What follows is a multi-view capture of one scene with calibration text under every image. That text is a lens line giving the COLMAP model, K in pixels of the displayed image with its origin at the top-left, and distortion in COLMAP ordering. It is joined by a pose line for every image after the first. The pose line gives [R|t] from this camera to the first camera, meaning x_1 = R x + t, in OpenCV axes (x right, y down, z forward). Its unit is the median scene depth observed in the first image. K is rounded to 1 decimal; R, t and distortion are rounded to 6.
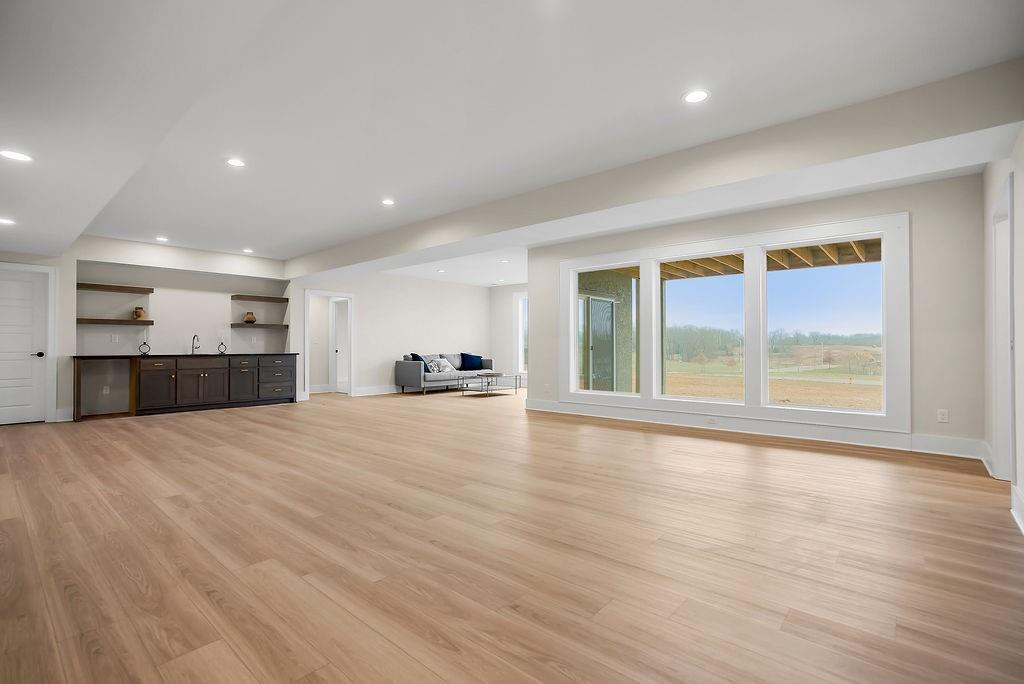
lens RADIAL K [[475.1, 0, 501.3], [0, 475.1, 345.1], [0, 0, 1]] dist [-0.025788, 0.007342]
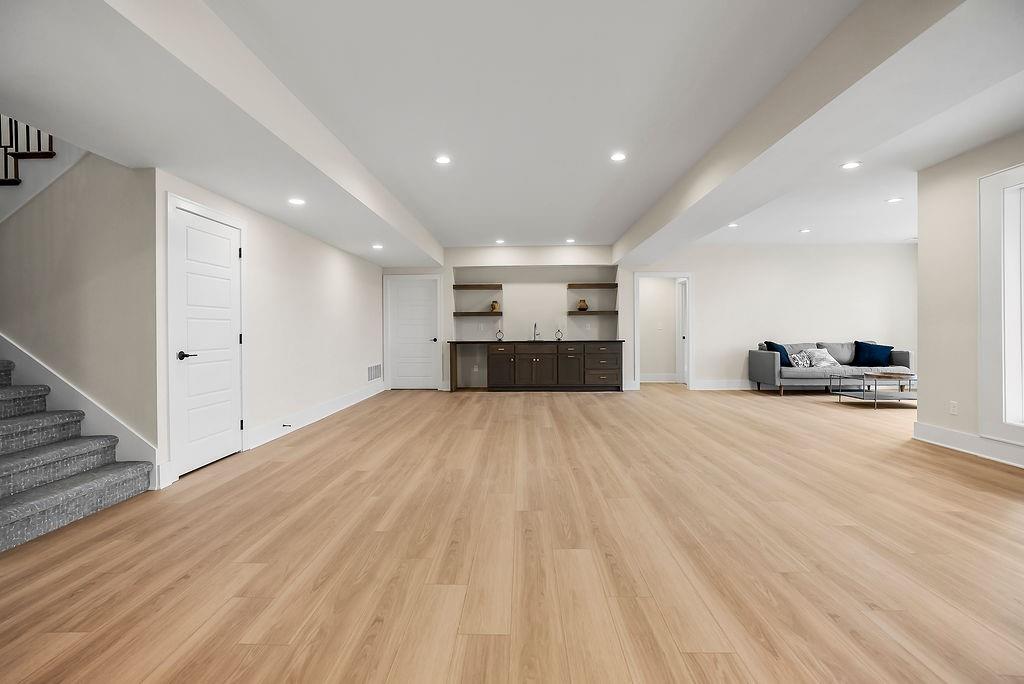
lens RADIAL K [[475.1, 0, 511.0], [0, 475.1, 332.1], [0, 0, 1]] dist [-0.025788, 0.007342]
pose [[0.644027, -0.001106, -0.765002, 0.173750], [0.008689, 0.999945, 0.005869, -0.007384], [0.764953, -0.010426, 0.644002, 0.231508]]
